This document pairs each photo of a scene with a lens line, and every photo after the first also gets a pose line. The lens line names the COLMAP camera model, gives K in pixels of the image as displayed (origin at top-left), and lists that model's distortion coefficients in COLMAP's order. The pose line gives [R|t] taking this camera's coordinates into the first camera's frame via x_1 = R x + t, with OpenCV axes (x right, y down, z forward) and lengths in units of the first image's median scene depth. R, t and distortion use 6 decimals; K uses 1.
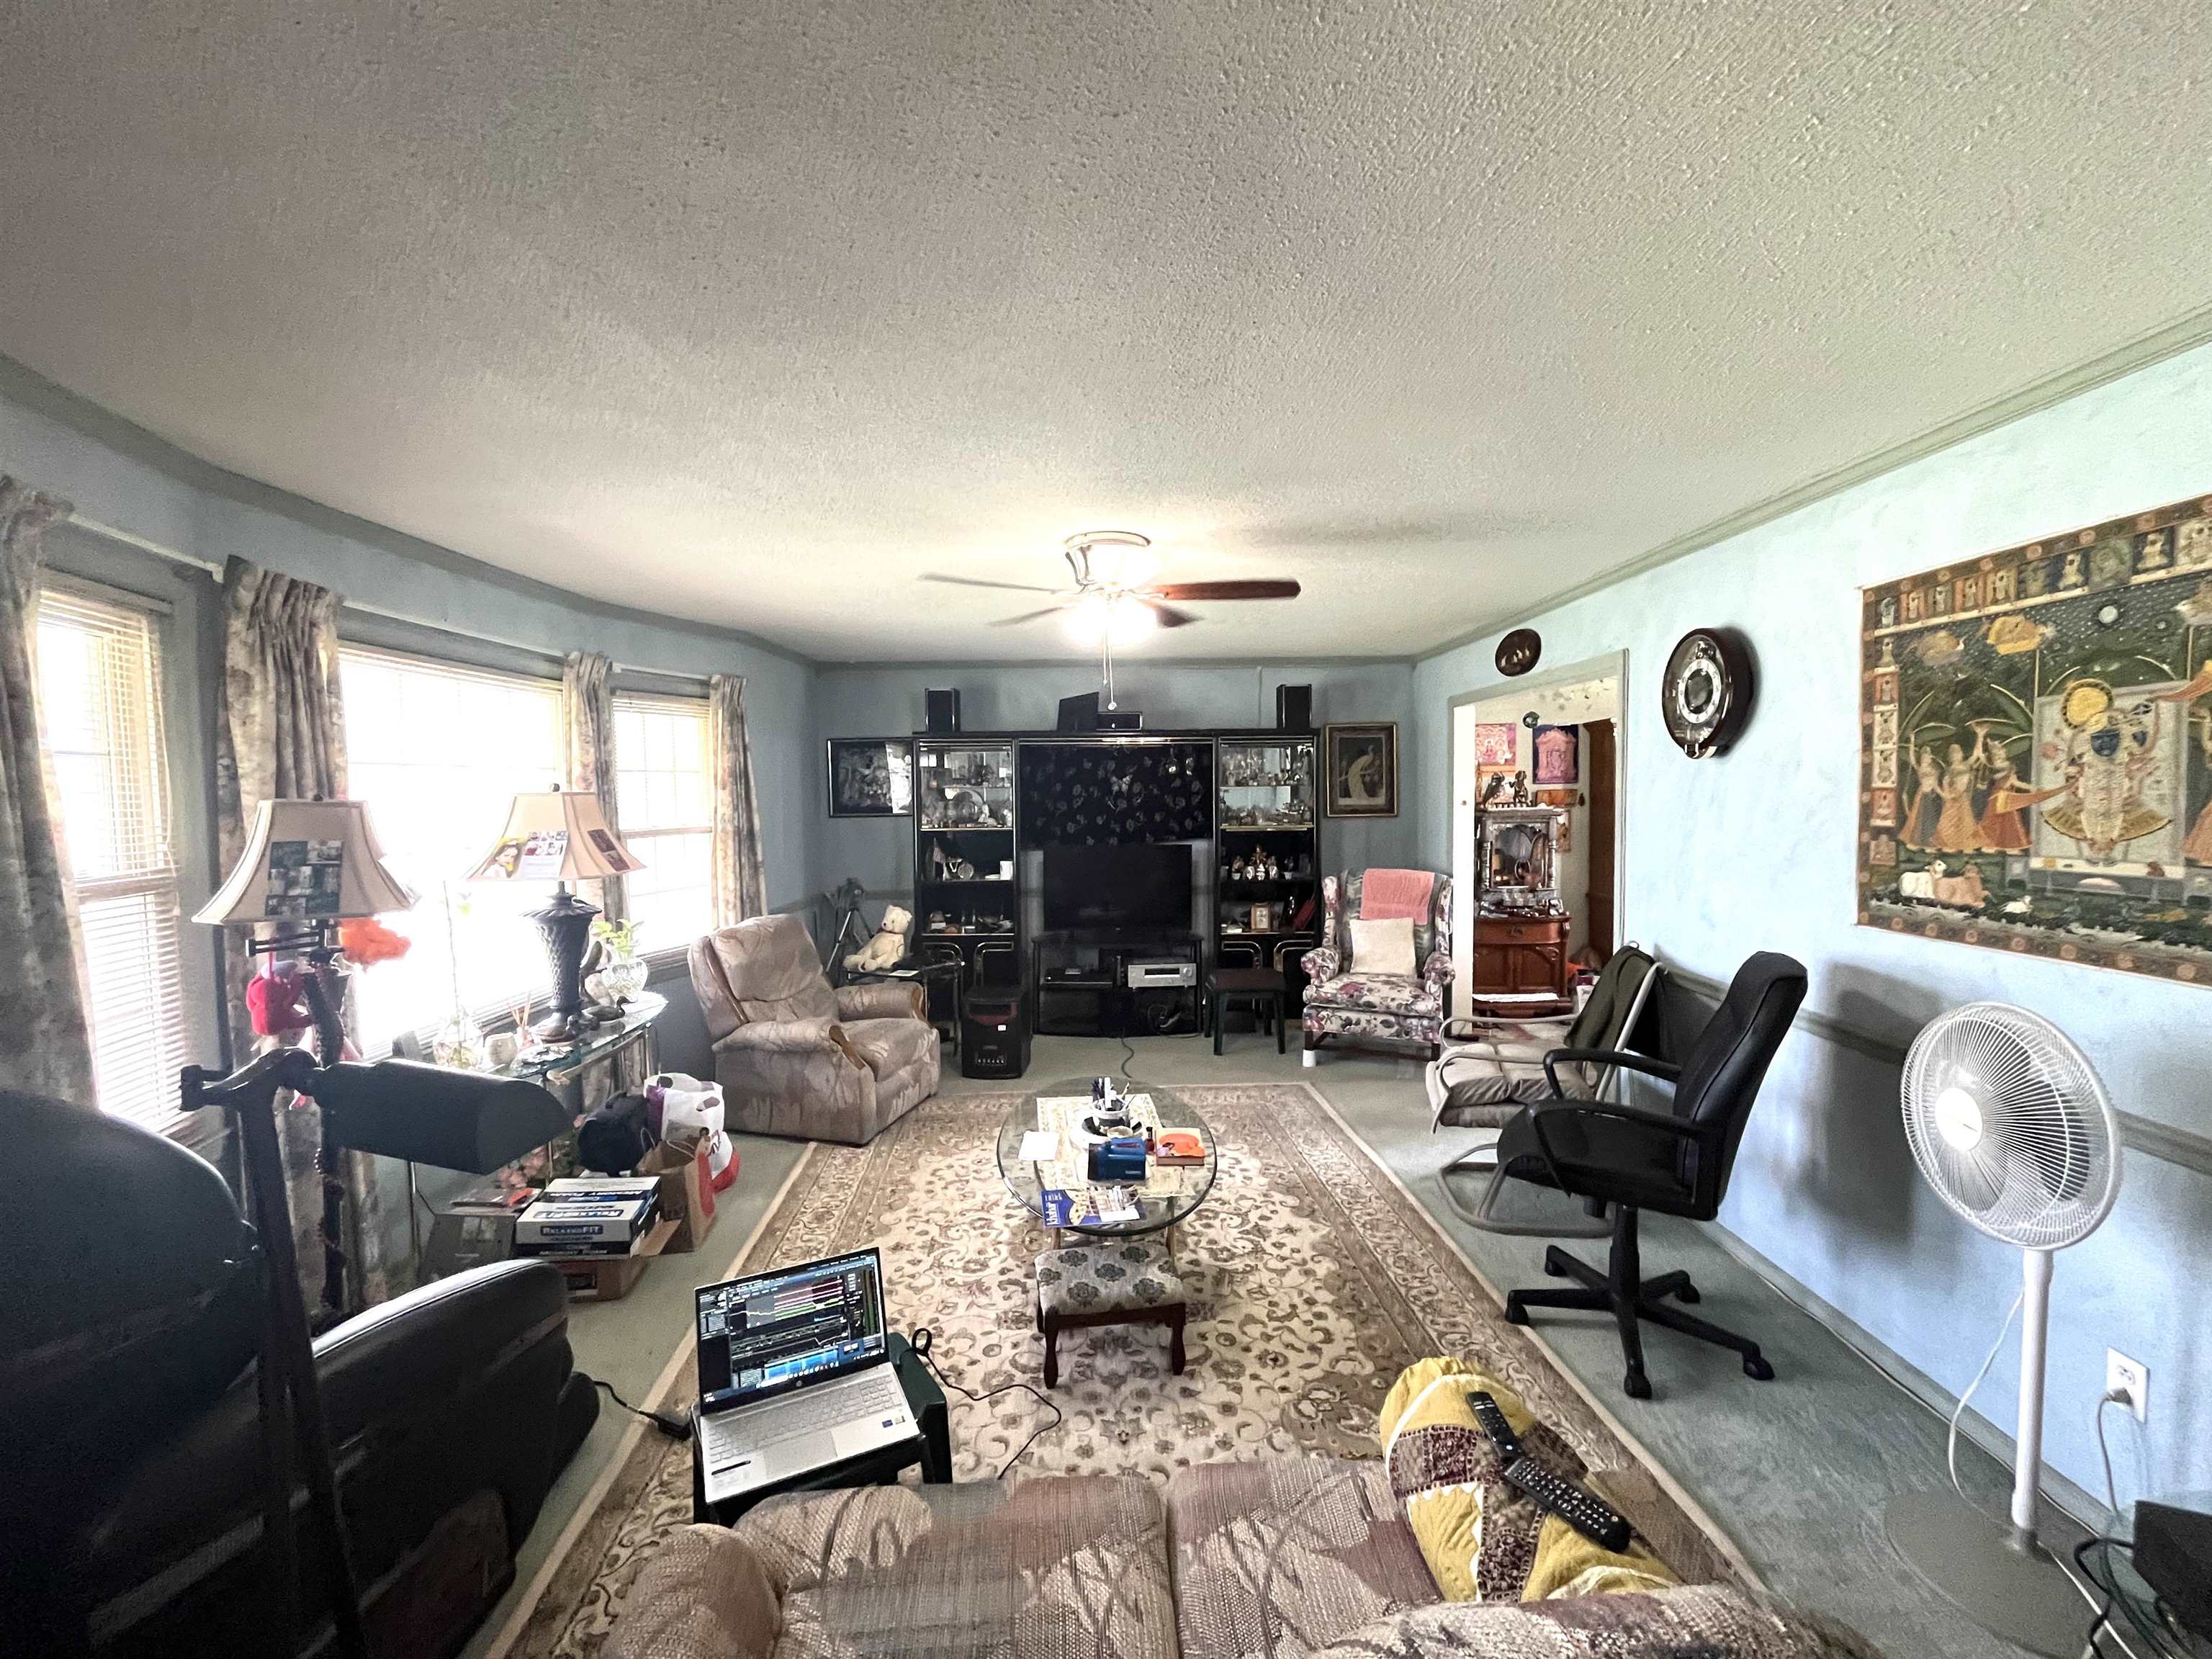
lens RADIAL K [[901.6, 0, 1106.0], [0, 901.6, 829.5], [0, 0, 1]] dist [0.000657, 0.000093]
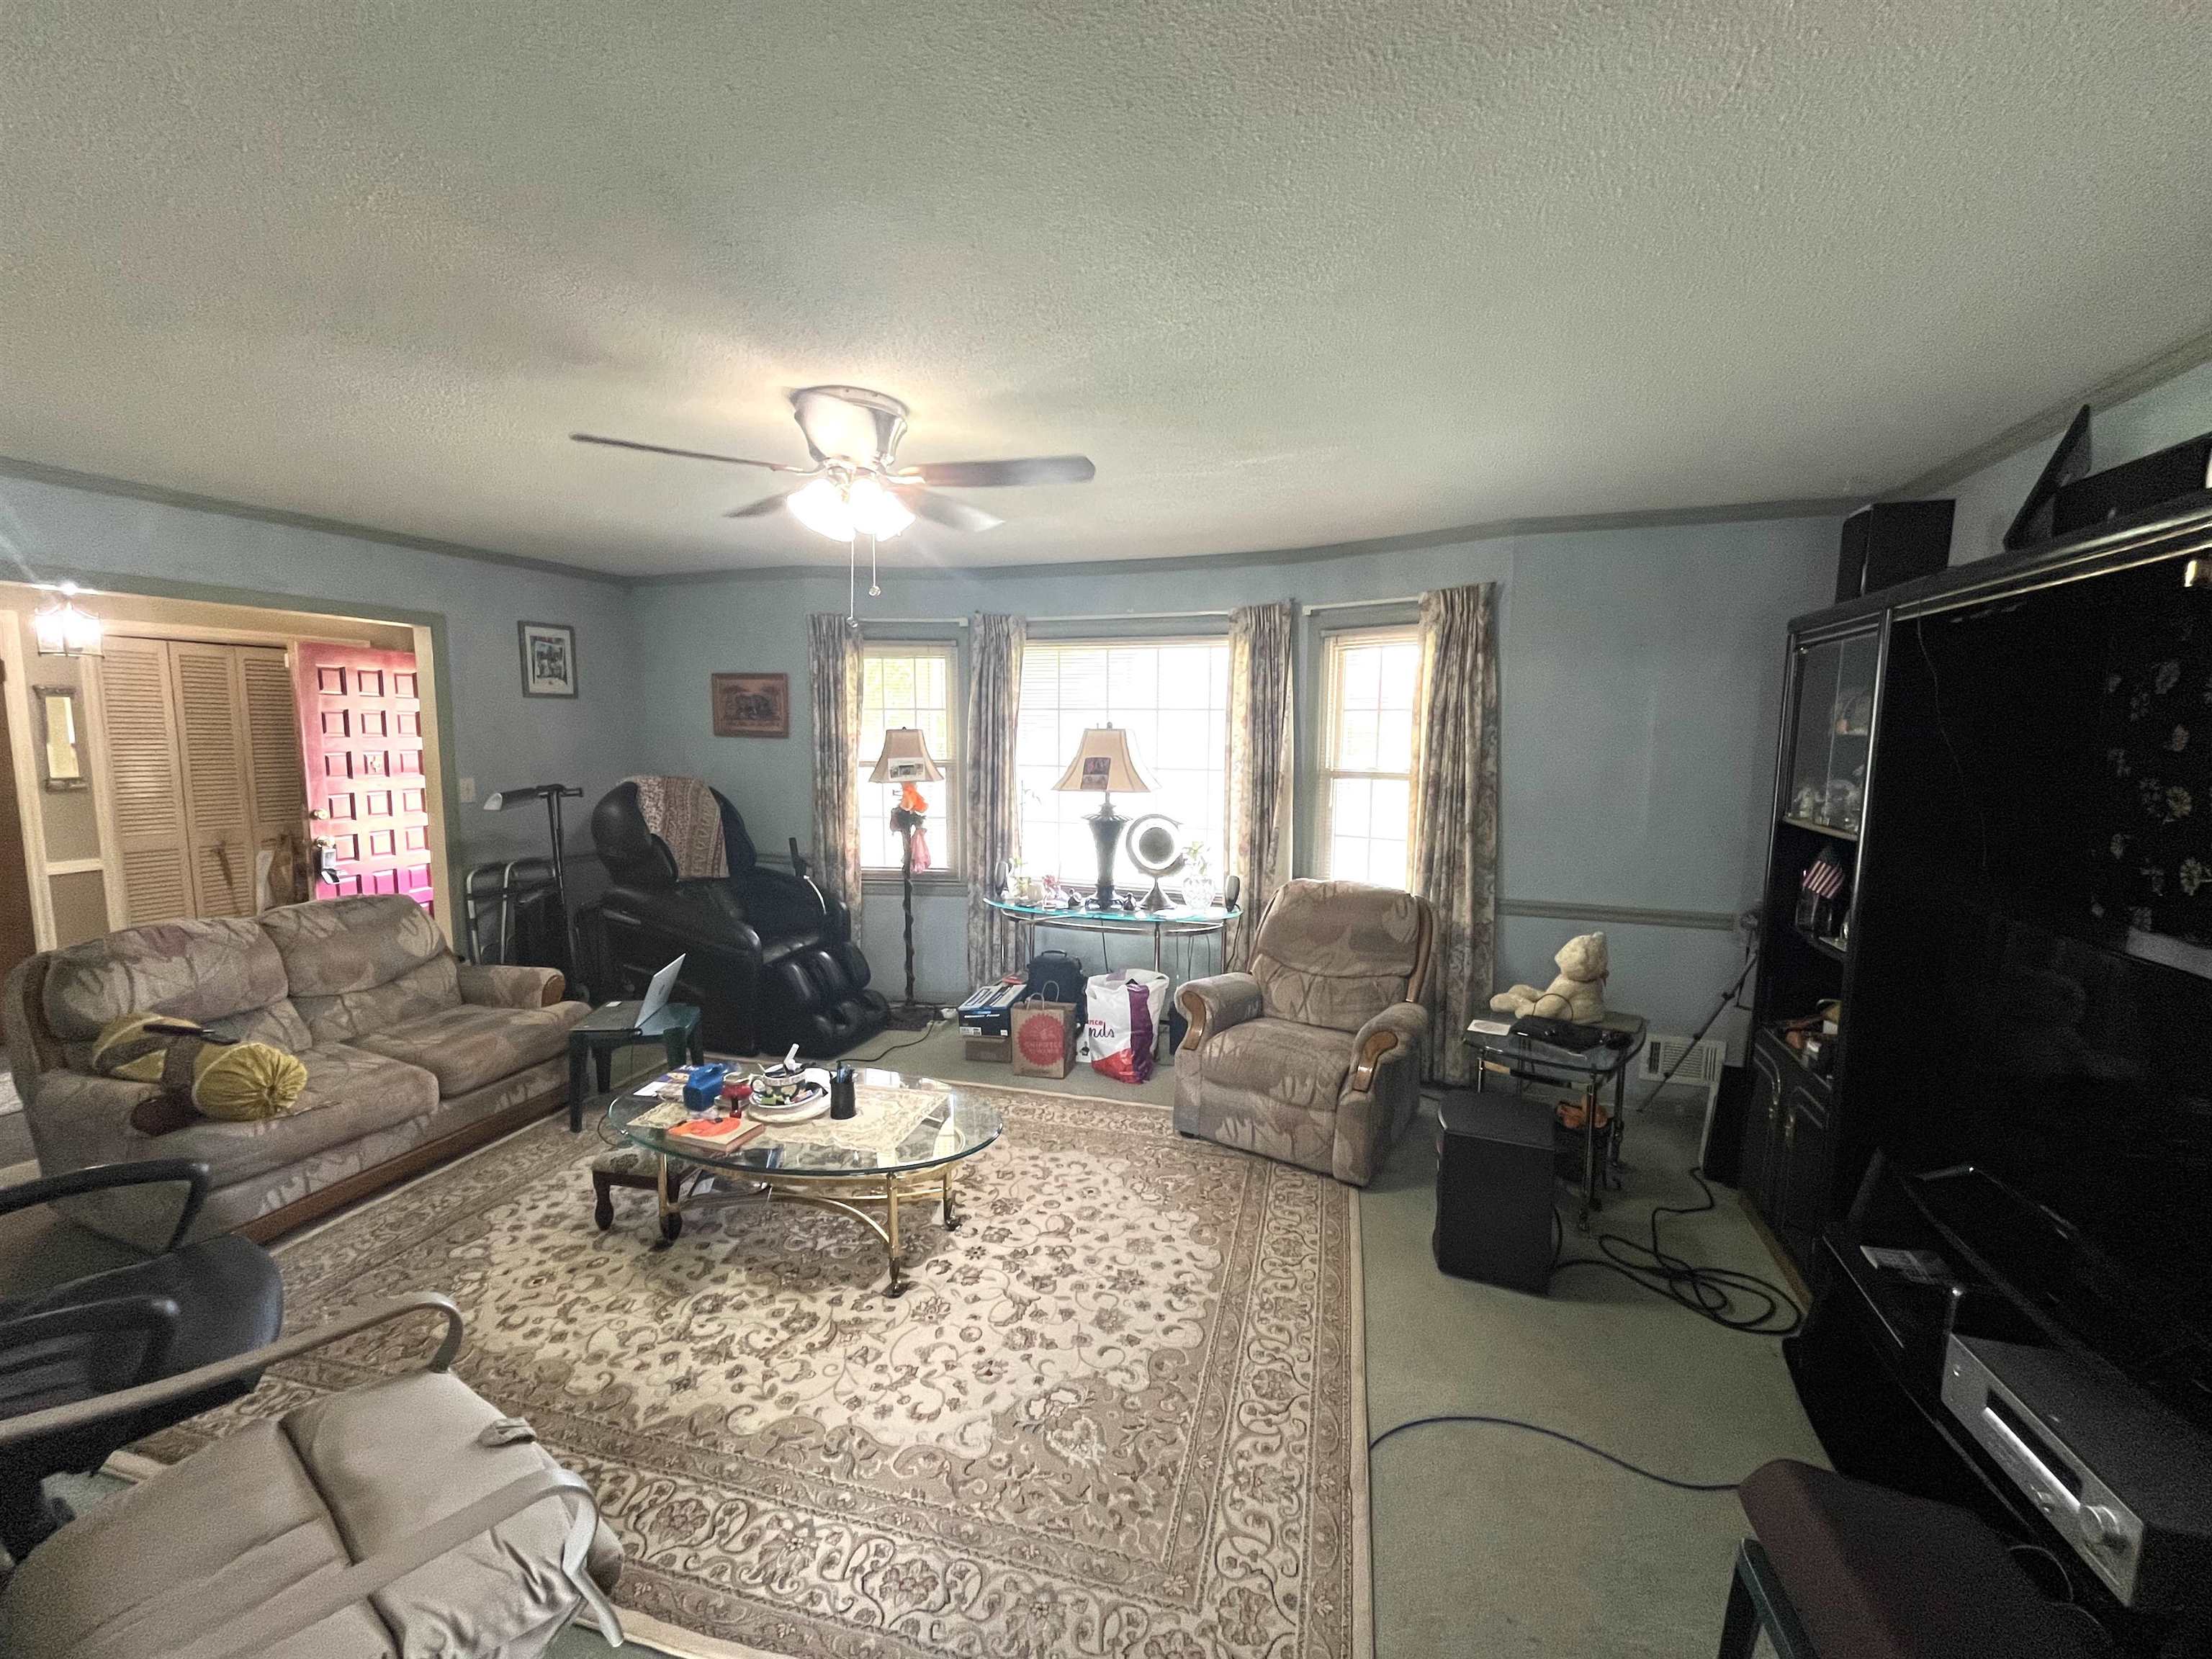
lens RADIAL K [[901.6, 0, 1106.0], [0, 901.6, 829.5], [0, 0, 1]] dist [0.000657, 0.000093]
pose [[-0.325628, 0.114530, -0.938536, 0.724496], [-0.050483, 0.989114, 0.138218, -0.084685], [0.944149, 0.092387, -0.316301, 1.546451]]
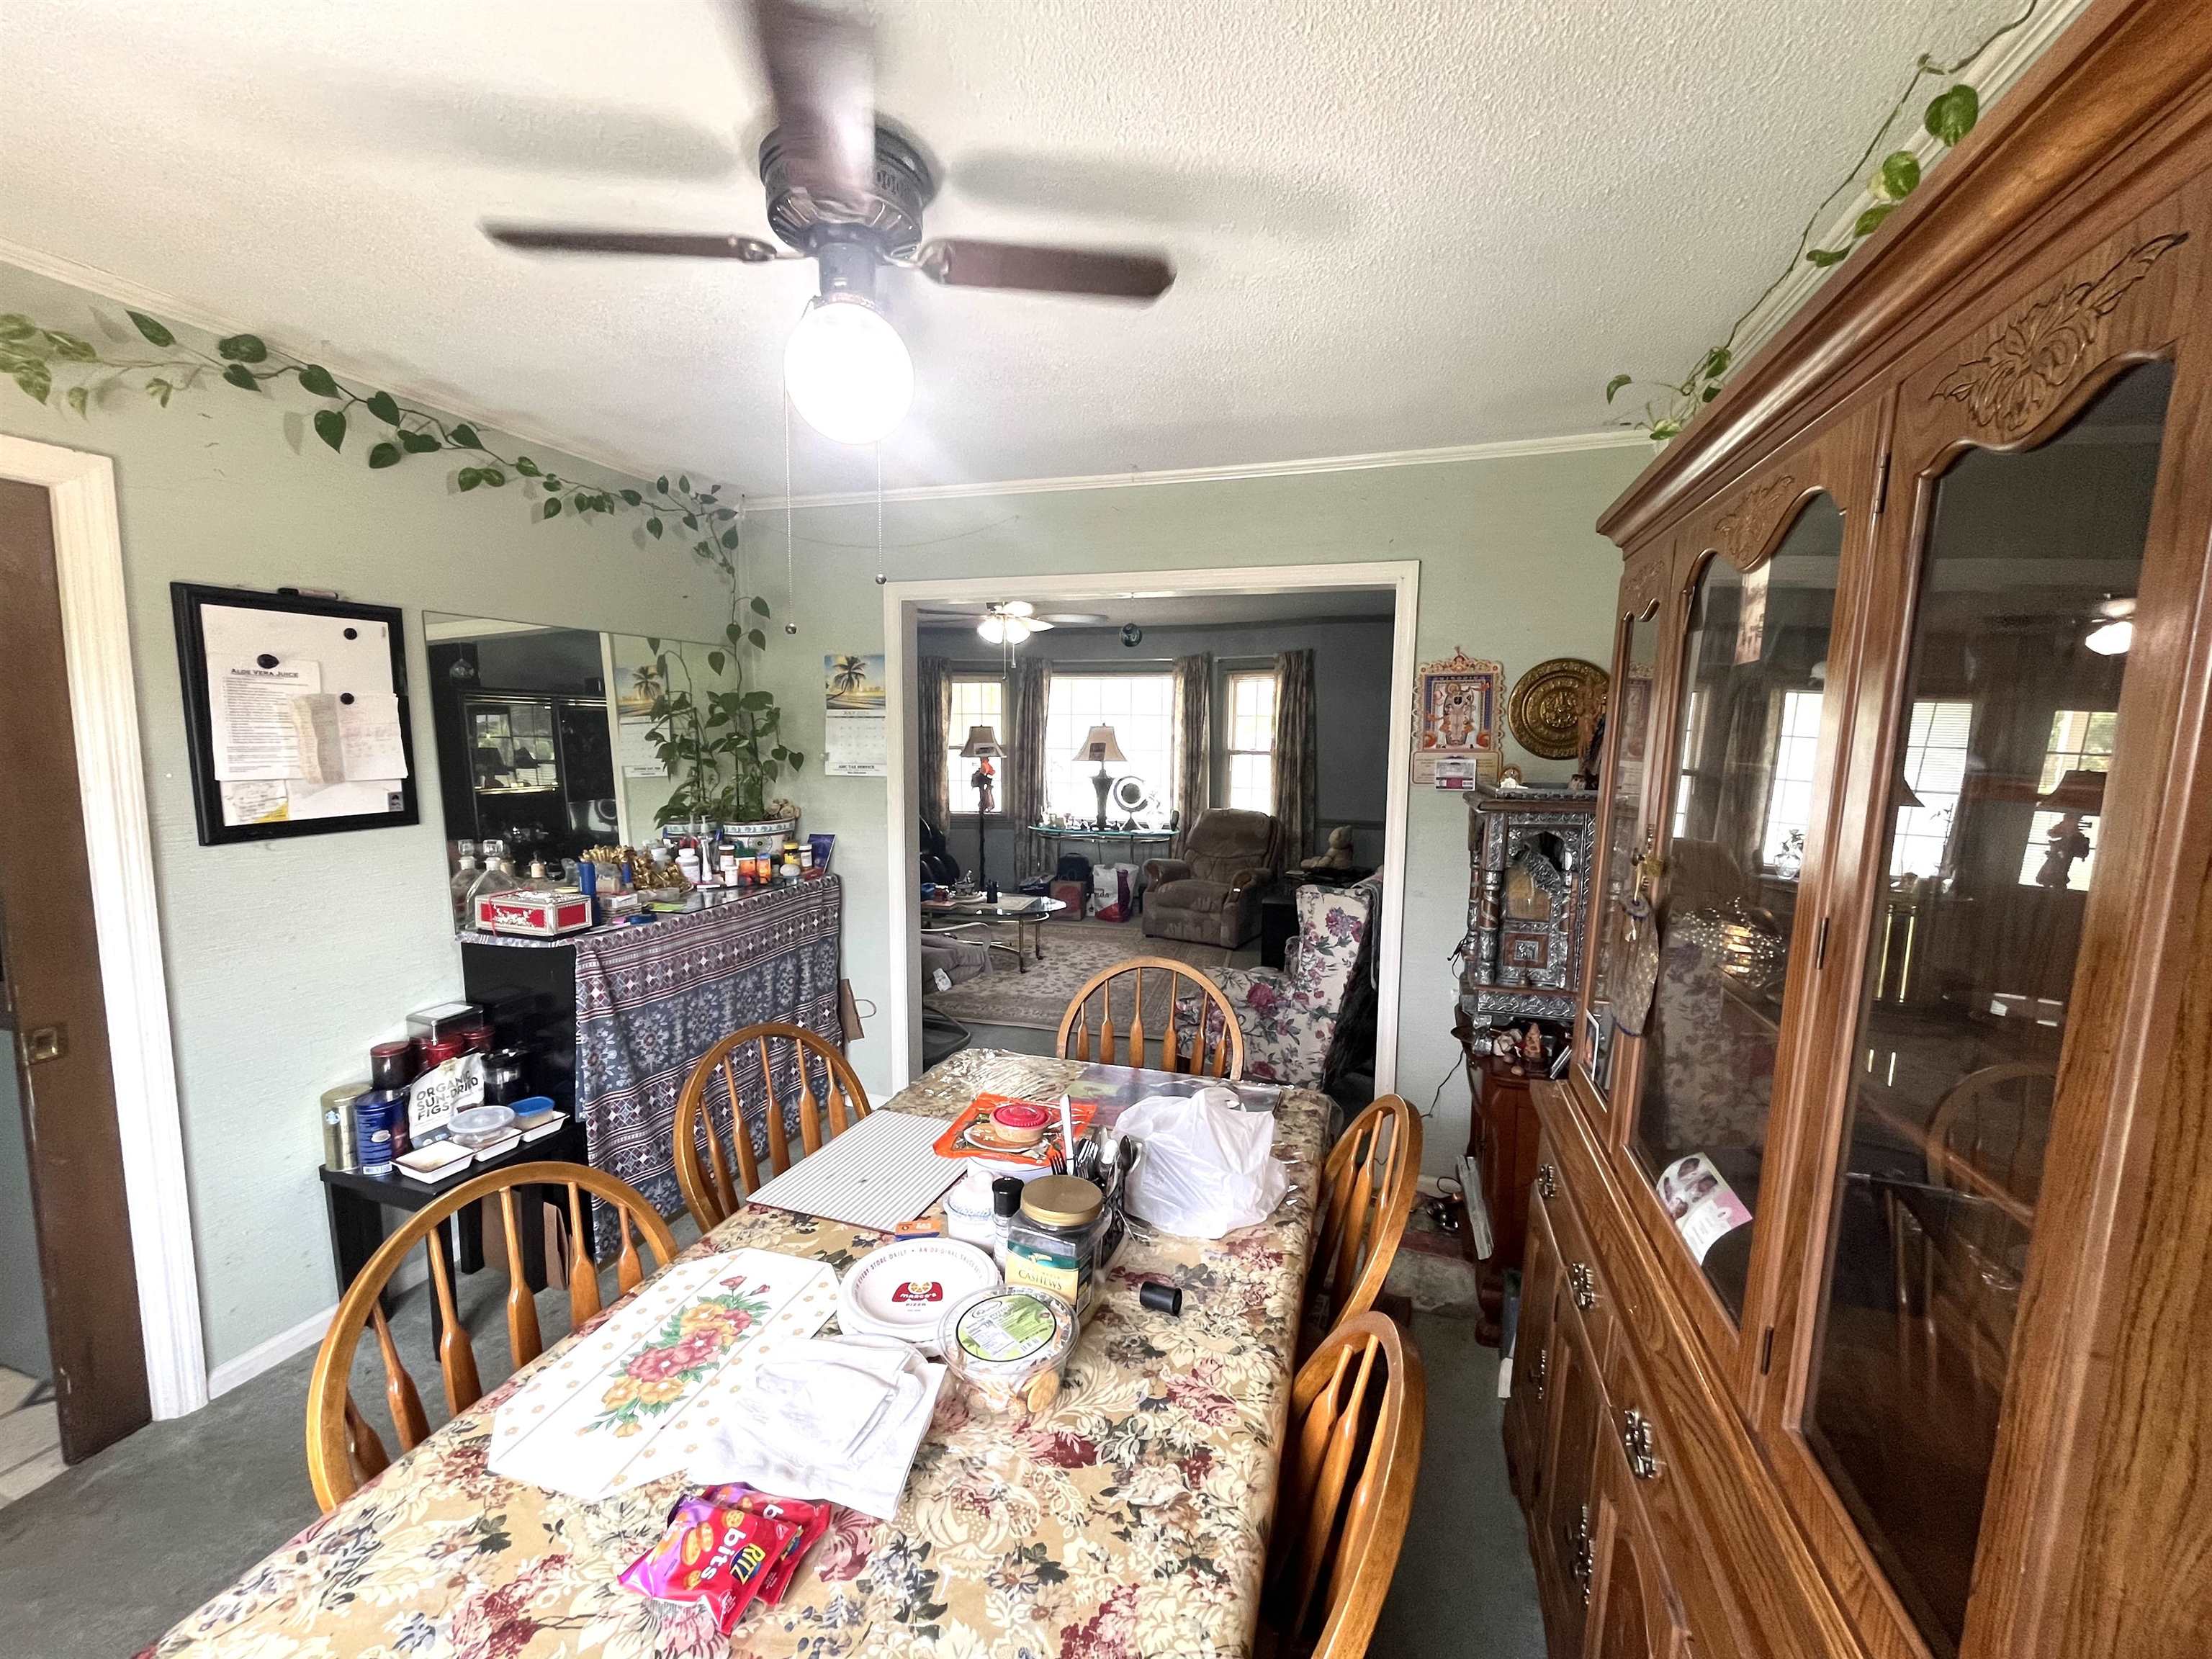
lens RADIAL K [[901.6, 0, 1106.0], [0, 901.6, 829.5], [0, 0, 1]] dist [0.000657, 0.000093]
pose [[-0.283378, 0.115370, -0.952043, 1.779009], [-0.054459, 0.989200, 0.136082, -0.102808], [0.957461, 0.090410, -0.274035, 1.800862]]
